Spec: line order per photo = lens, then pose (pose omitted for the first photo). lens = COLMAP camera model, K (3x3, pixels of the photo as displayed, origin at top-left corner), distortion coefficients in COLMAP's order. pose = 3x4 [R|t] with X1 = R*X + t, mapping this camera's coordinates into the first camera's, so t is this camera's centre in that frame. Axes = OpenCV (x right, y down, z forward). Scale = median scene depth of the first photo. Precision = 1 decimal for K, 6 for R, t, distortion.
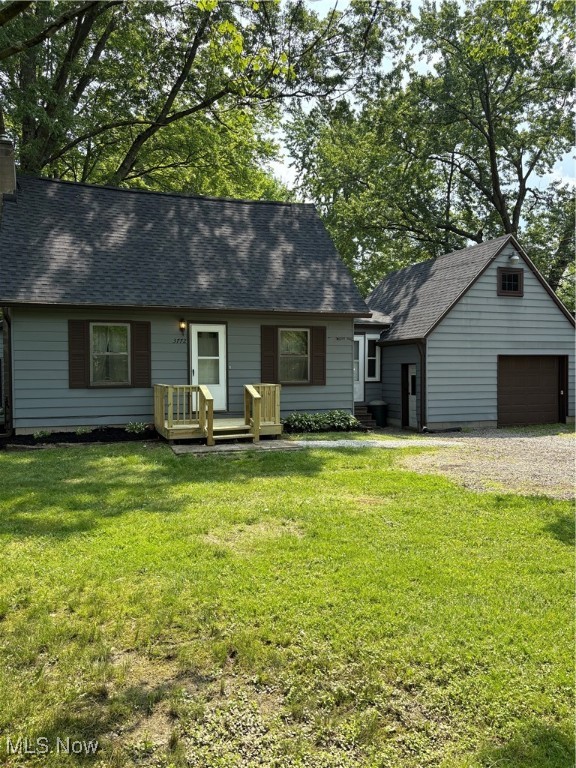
lens RADIAL K [[582.2, 0, 288.7], [0, 582.2, 381.1], [0, 0, 1]] dist [0.106716, -0.001503]
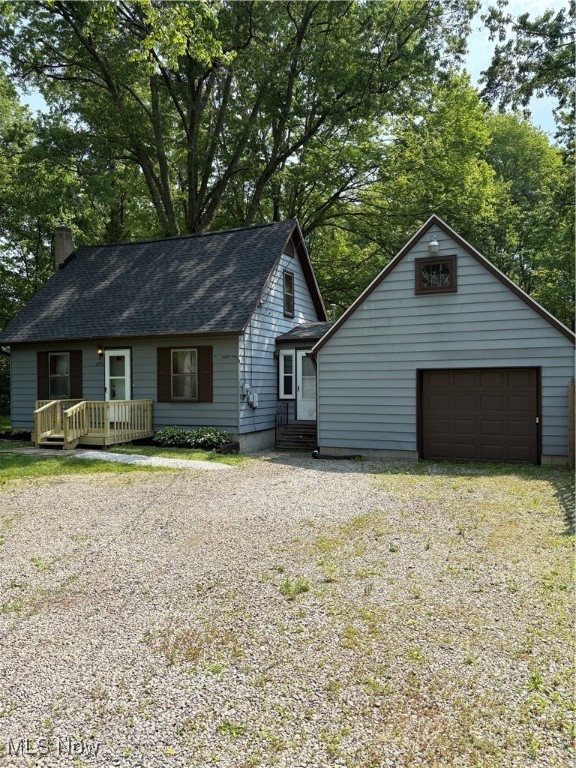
lens RADIAL K [[582.2, 0, 289.0], [0, 582.2, 388.7], [0, 0, 1]] dist [0.106716, -0.001503]
pose [[0.720311, 0.002400, -0.693647, 0.806198], [-0.010937, 0.999909, -0.007898, -0.009945], [0.693565, 0.013276, 0.720272, 0.324548]]
